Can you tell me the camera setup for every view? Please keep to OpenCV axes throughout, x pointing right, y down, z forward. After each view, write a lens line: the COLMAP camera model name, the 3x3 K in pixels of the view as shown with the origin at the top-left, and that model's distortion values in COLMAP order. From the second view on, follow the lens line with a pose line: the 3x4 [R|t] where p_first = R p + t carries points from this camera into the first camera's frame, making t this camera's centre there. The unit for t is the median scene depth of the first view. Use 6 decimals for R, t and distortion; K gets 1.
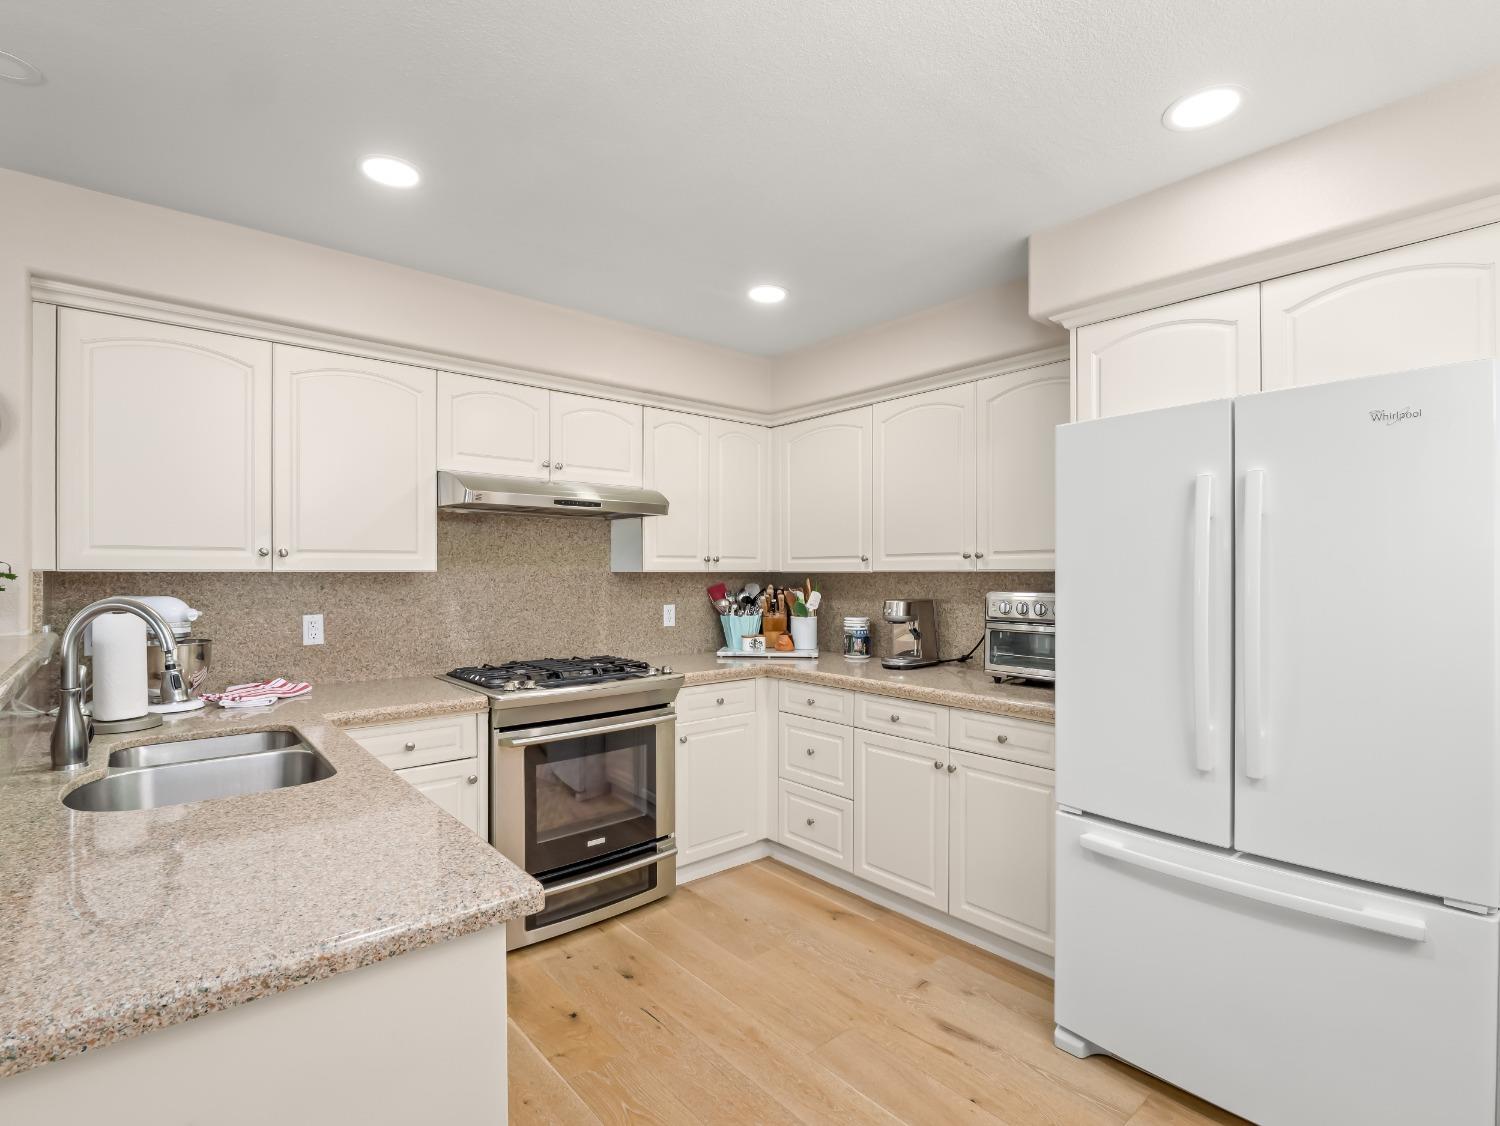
lens RADIAL K [[728.3, 0, 746.7], [0, 728.3, 570.1], [0, 0, 1]] dist [-0.016040, -0.000605]
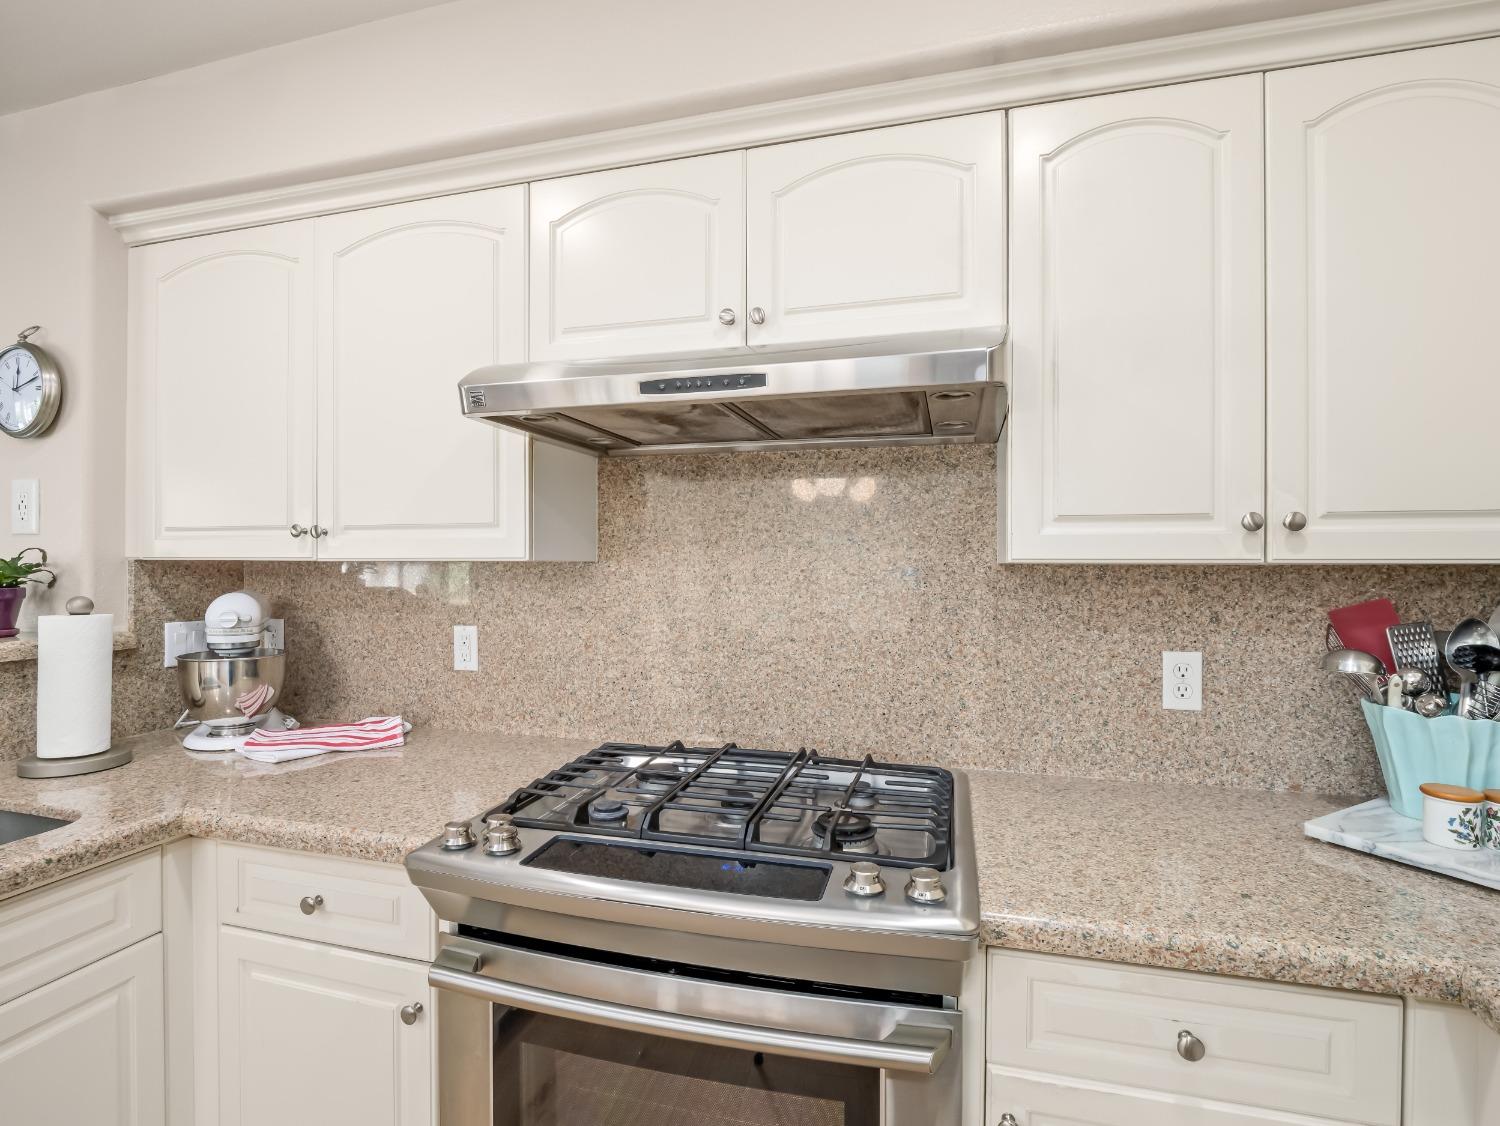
lens RADIAL K [[742.6, 0, 749.2], [0, 742.6, 558.6], [0, 0, 1]] dist [-0.011180, -0.000917]
pose [[0.558427, -0.006027, -0.829532, 0.098809], [-0.002975, 0.999953, -0.009268, 0.004558], [0.829548, 0.007643, 0.558383, 0.707284]]
